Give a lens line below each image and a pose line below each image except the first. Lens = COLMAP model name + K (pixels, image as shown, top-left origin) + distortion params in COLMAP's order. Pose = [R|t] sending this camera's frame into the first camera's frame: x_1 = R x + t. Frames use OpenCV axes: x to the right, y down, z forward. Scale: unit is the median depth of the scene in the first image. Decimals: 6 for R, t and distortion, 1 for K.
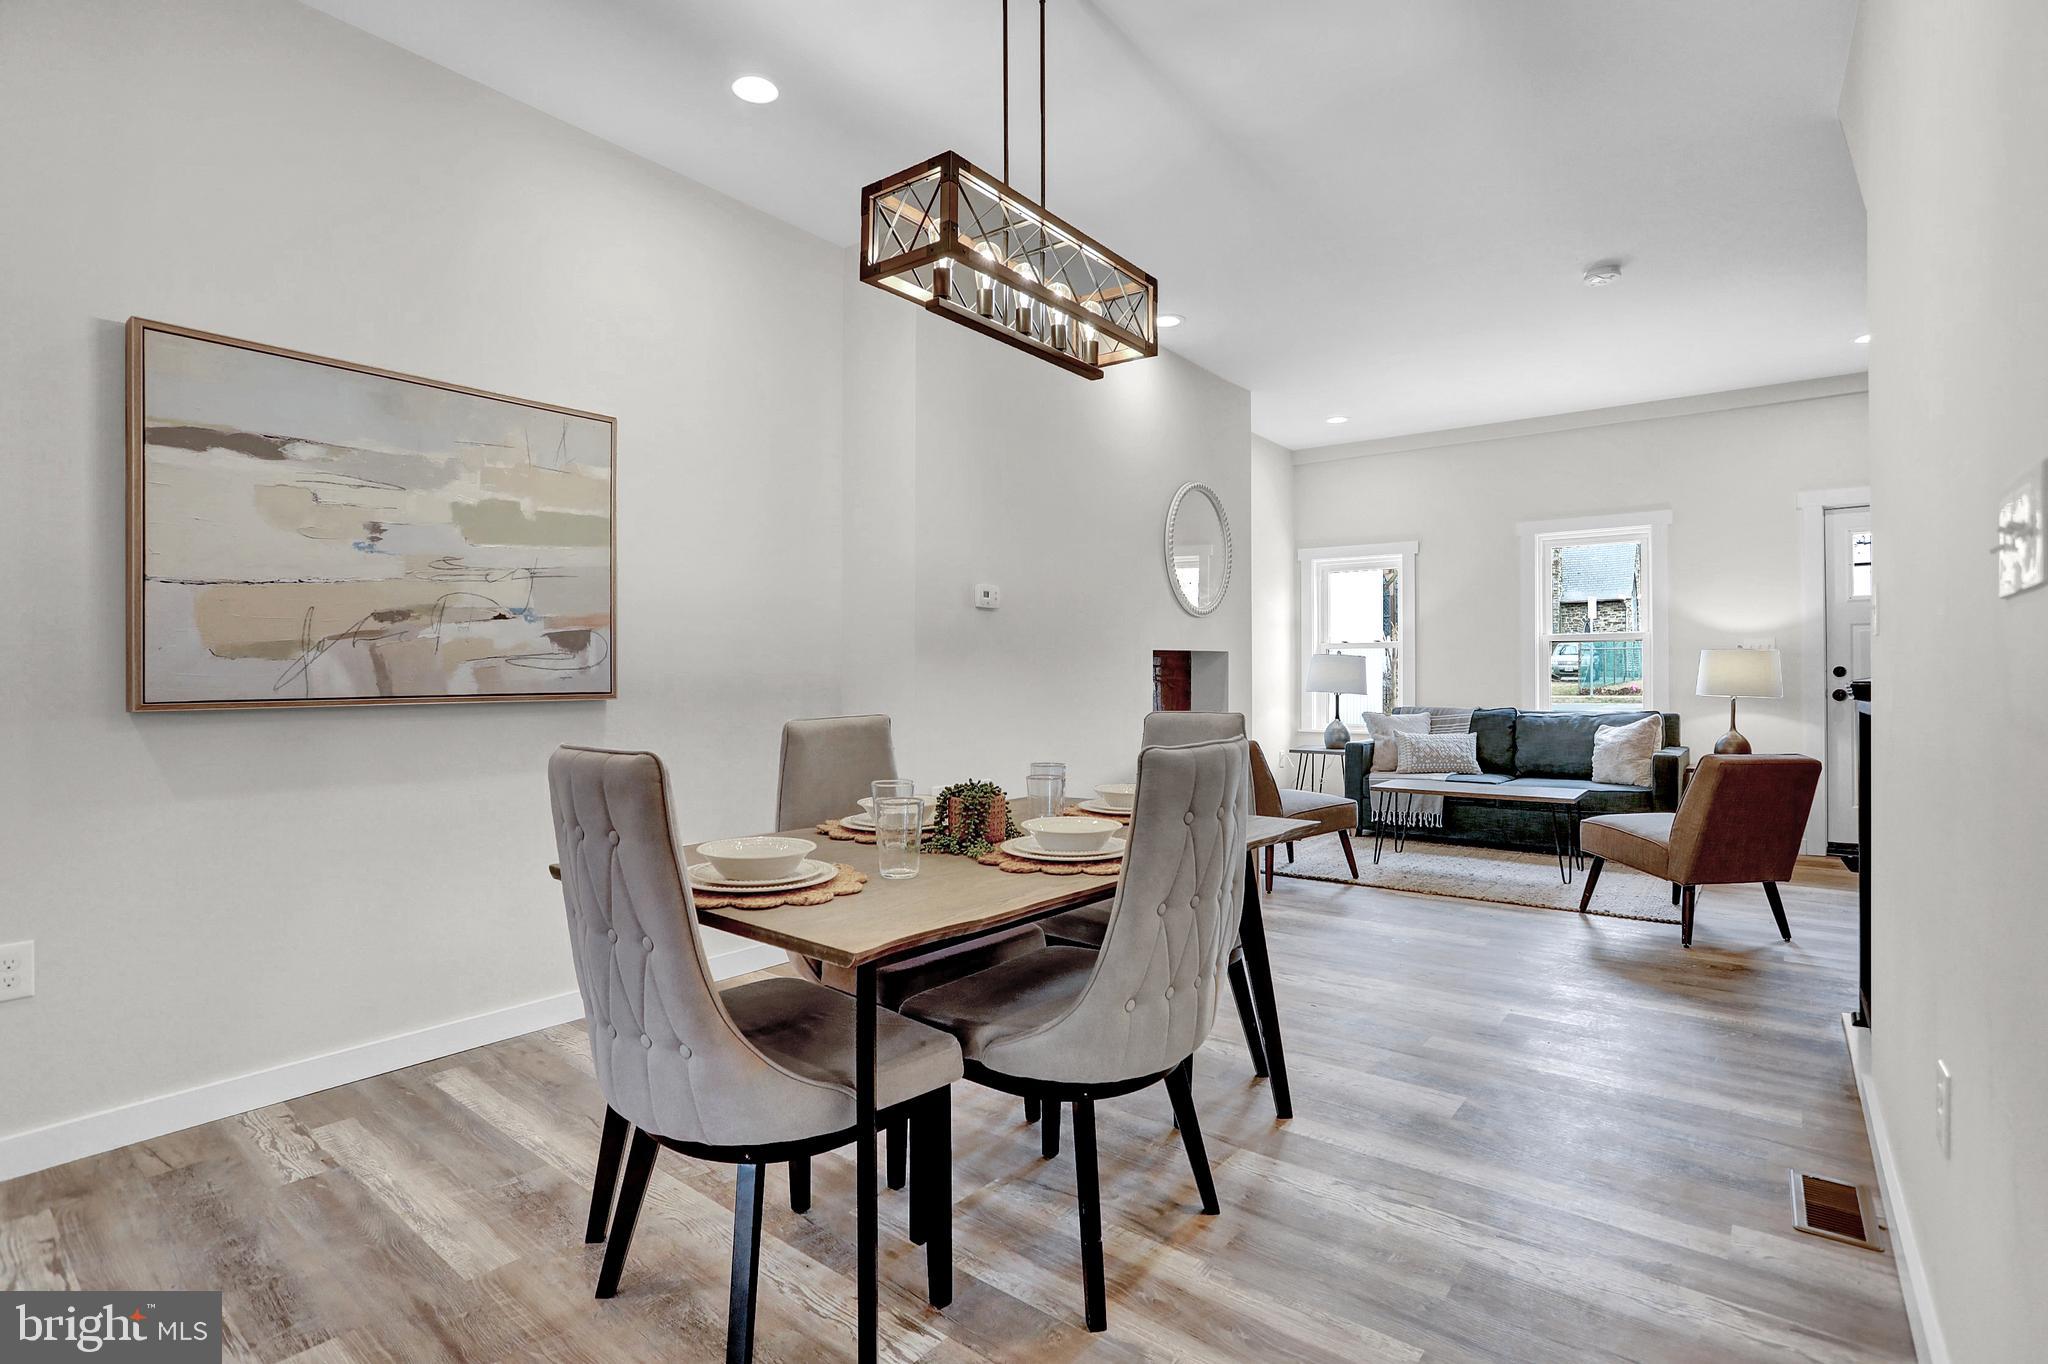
lens RADIAL K [[986.6, 0, 1022.9], [0, 986.6, 684.0], [0, 0, 1]] dist [-0.060246, 0.015117]
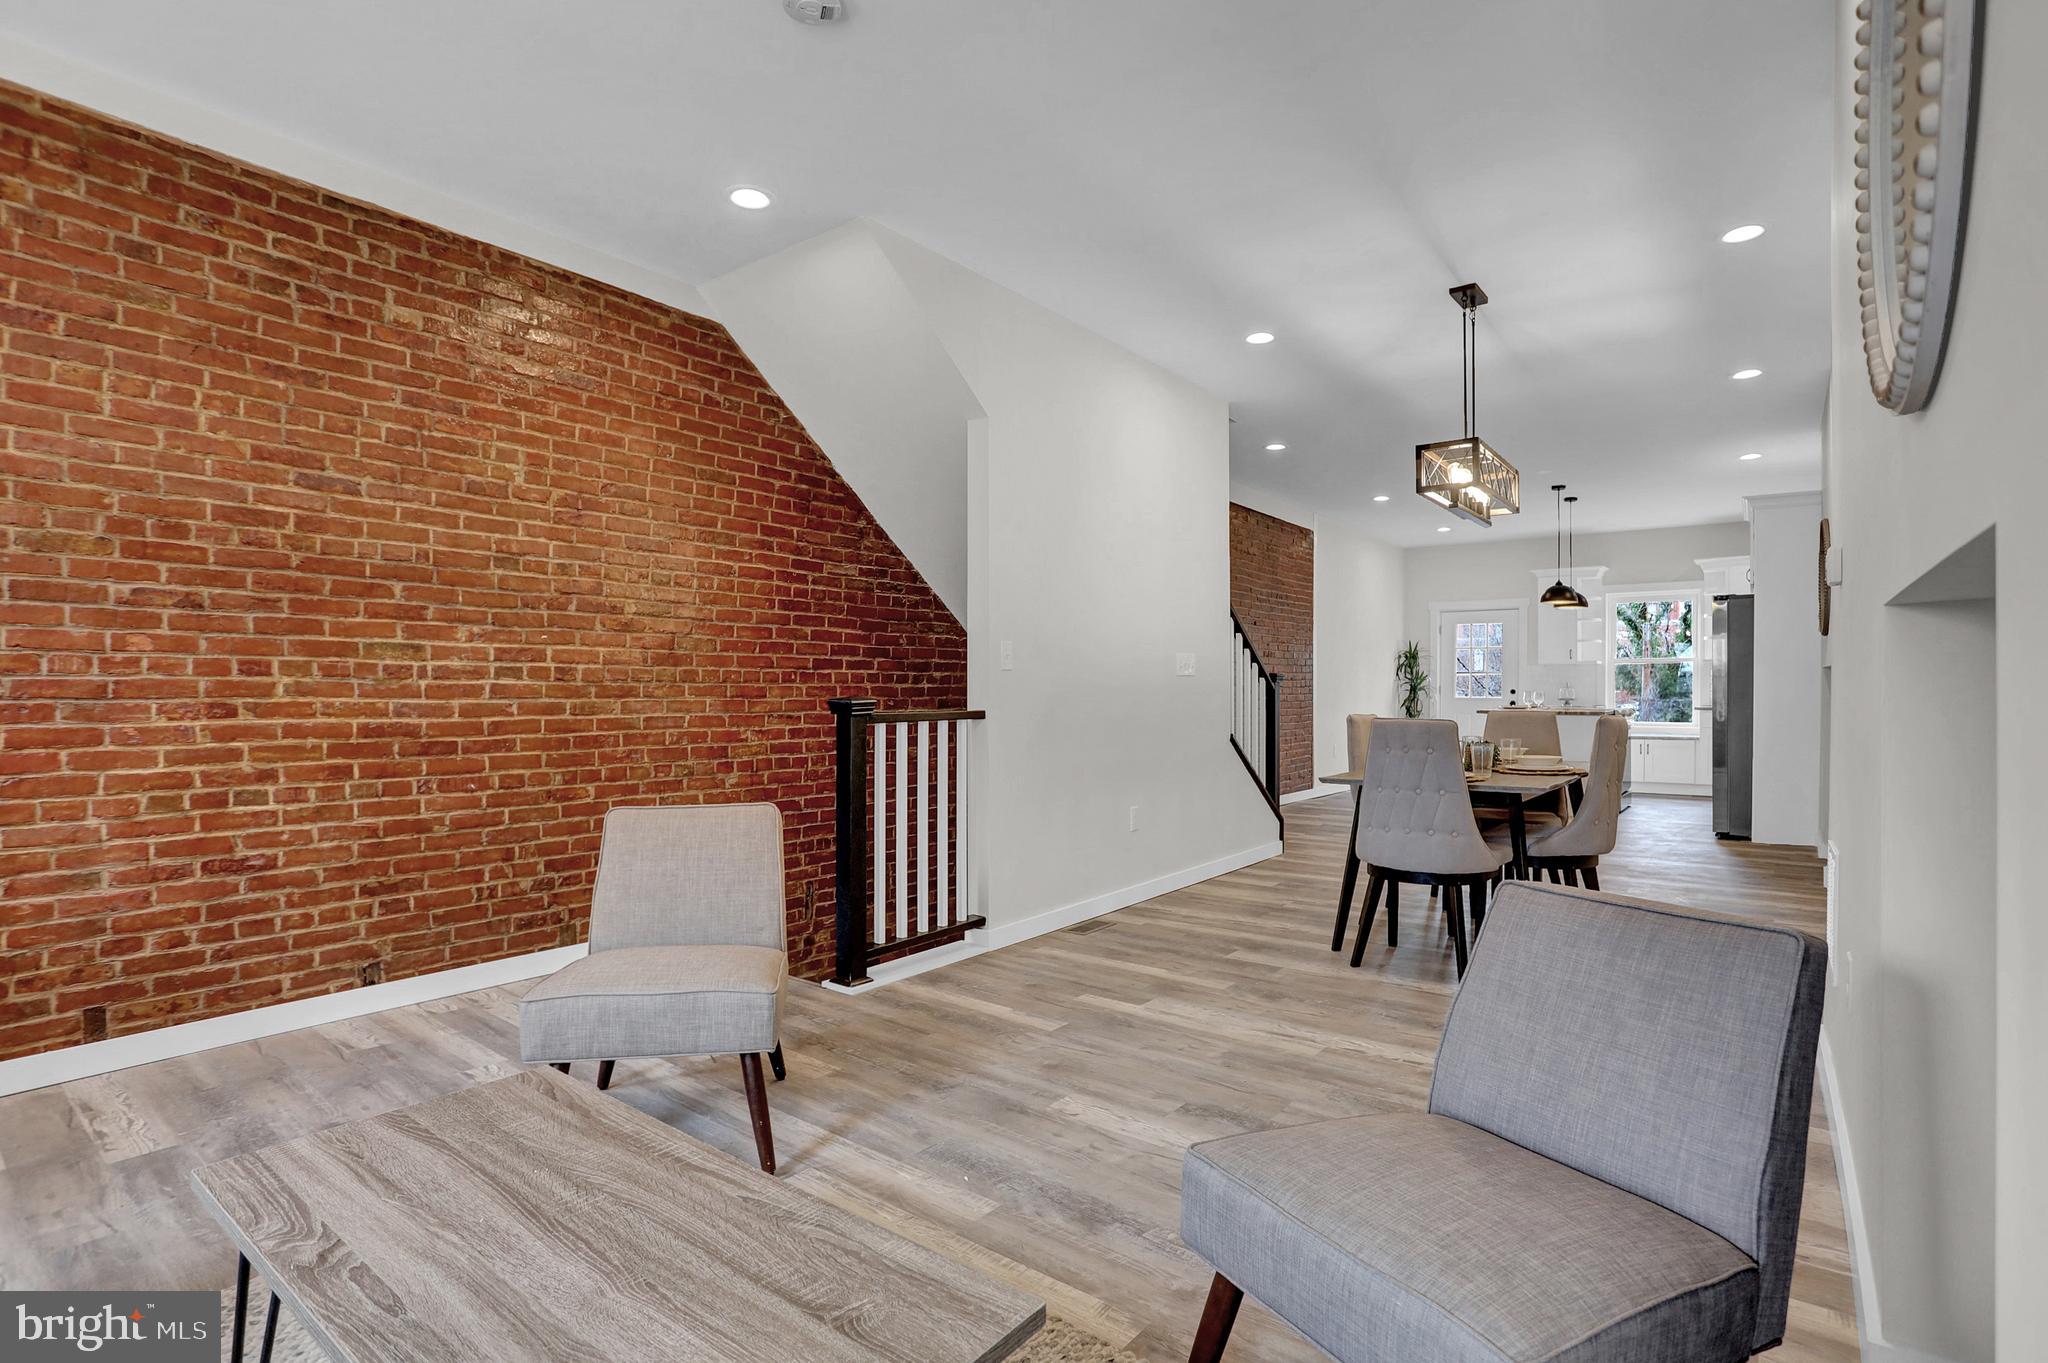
lens RADIAL K [[986.6, 0, 1020.2], [0, 986.6, 700.0], [0, 0, 1]] dist [-0.060246, 0.015117]
pose [[-0.999980, 0.004036, -0.004897, 0.407173], [0.003959, 0.999872, 0.015497, -0.011121], [0.004959, 0.015477, -0.999868, 1.326749]]
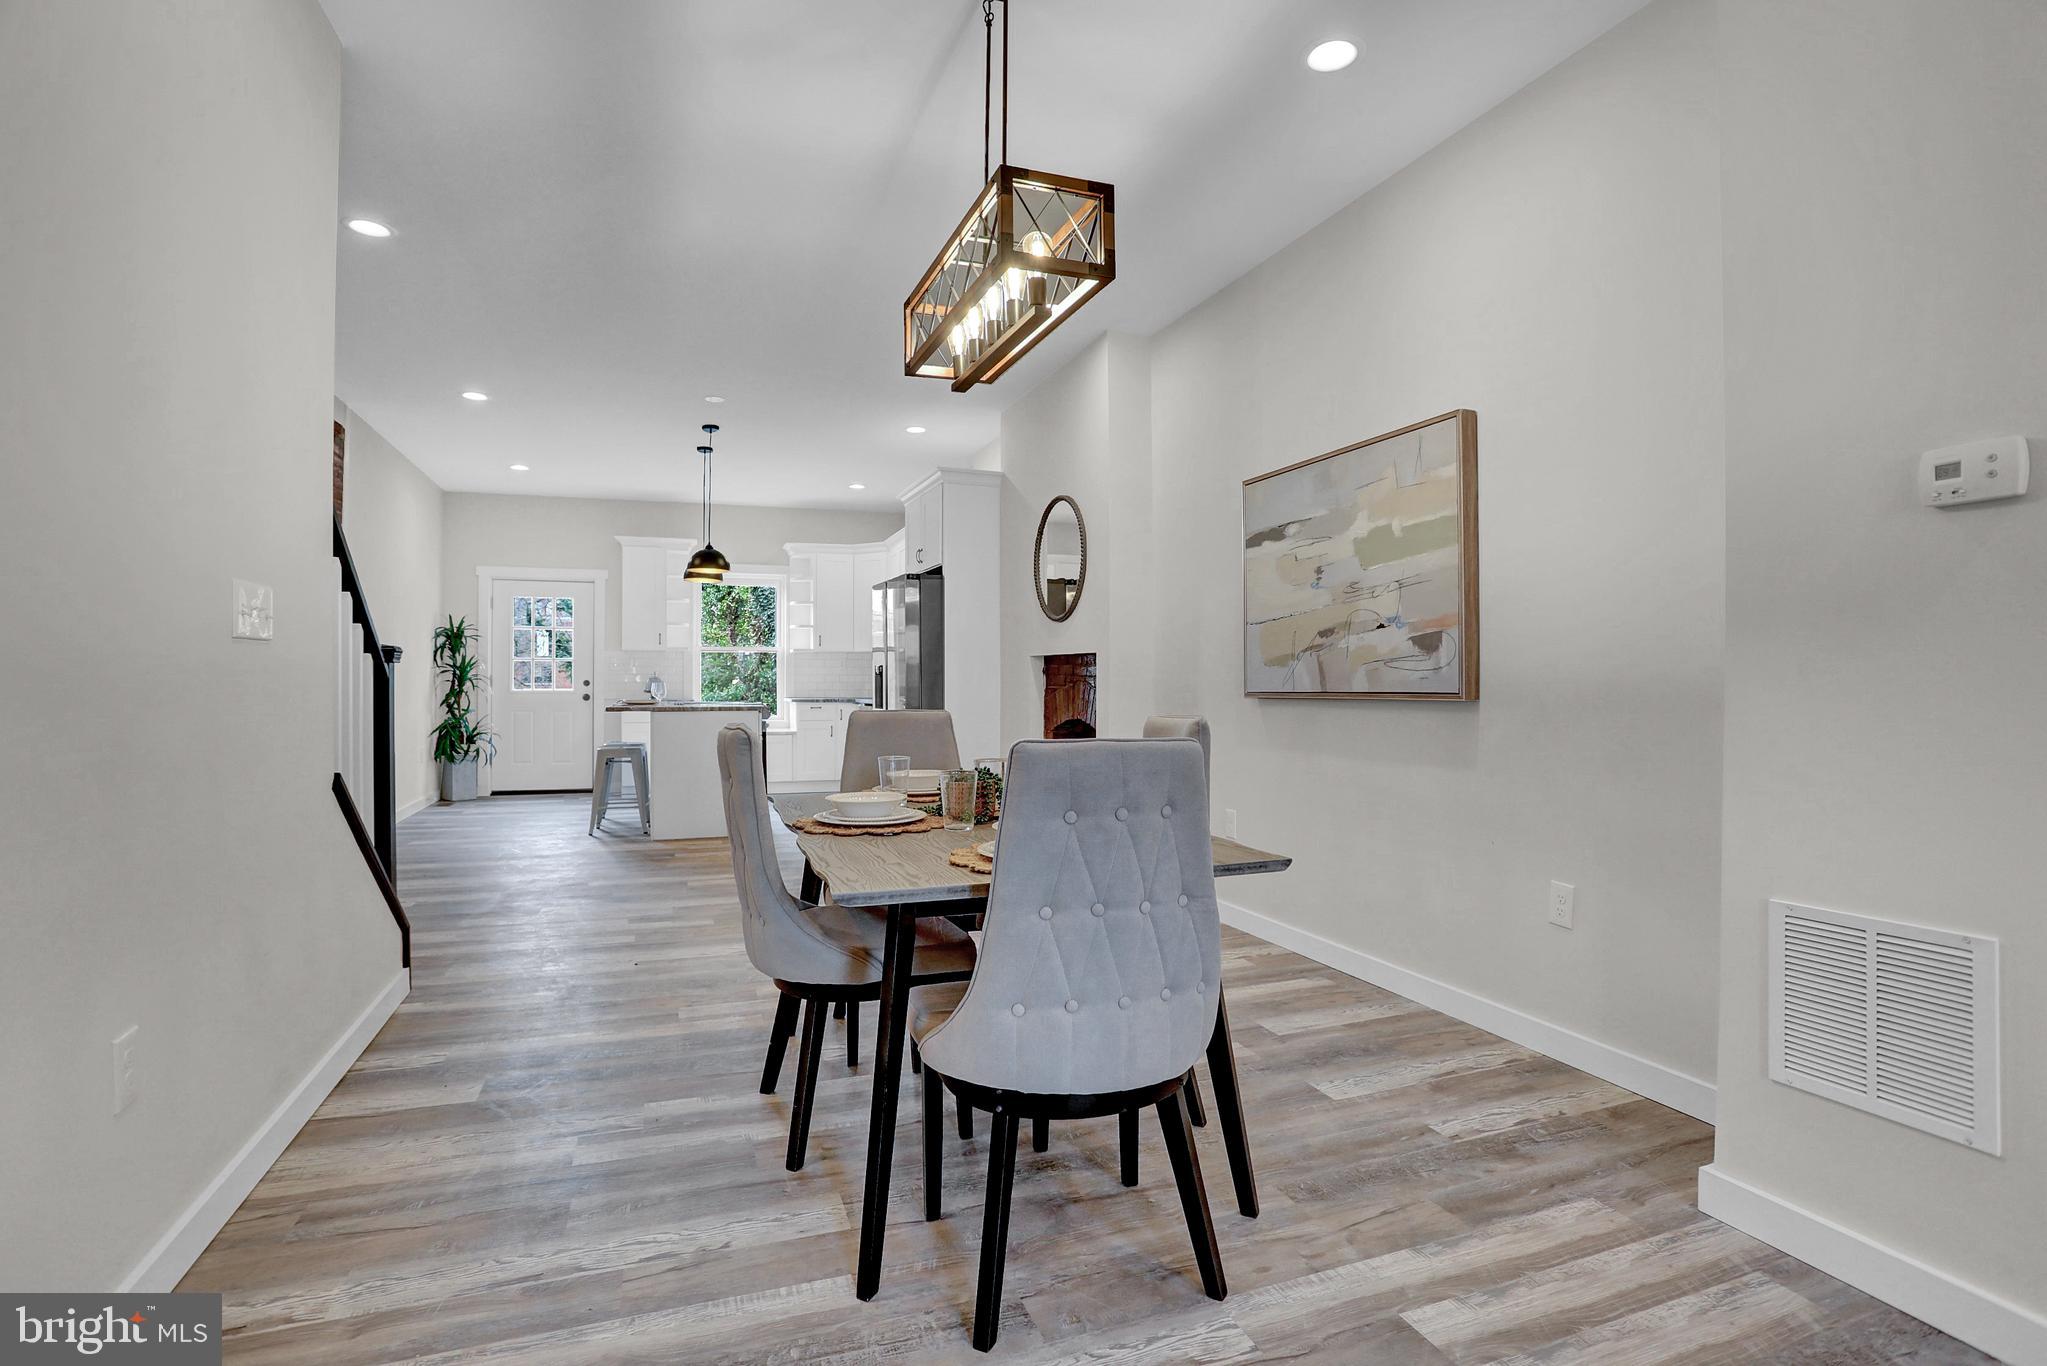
lens RADIAL K [[986.1, 0, 1026.4], [0, 986.1, 680.2], [0, 0, 1]] dist [-0.060246, 0.015117]
pose [[-0.522561, 0.003927, -0.852593, 0.398674], [-0.000610, 0.999987, 0.004980, -0.005555], [0.852602, 0.003122, -0.522552, 0.722658]]
